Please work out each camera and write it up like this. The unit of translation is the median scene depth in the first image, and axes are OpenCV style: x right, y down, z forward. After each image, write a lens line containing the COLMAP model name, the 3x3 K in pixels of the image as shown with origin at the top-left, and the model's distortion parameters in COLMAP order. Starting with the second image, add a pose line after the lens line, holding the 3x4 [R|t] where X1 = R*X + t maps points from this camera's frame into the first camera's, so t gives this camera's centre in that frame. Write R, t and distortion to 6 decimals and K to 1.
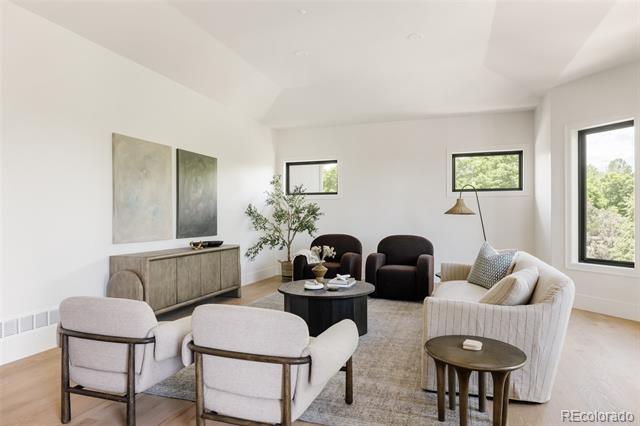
lens RADIAL K [[394.0, 0, 320.7], [0, 394.0, 214.6], [0, 0, 1]] dist [0.002515, 0.001937]
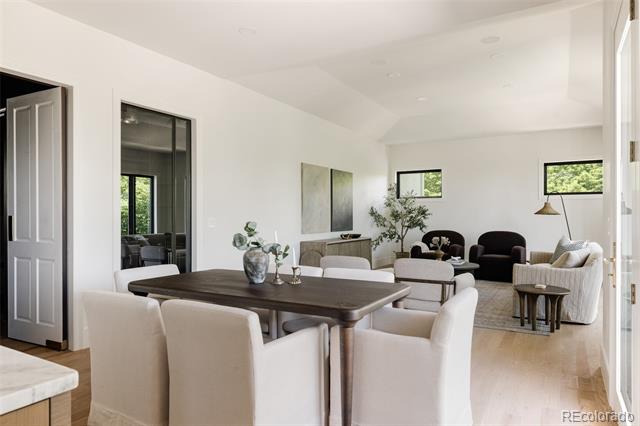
lens RADIAL K [[427.1, 0, 319.5], [0, 427.1, 214.3], [0, 0, 1]] dist [0.000111, -0.001162]
pose [[0.981738, -0.001540, -0.190232, -0.102985], [0.001847, 0.999997, 0.001433, -0.004126], [0.190229, -0.001758, 0.981738, -0.479205]]
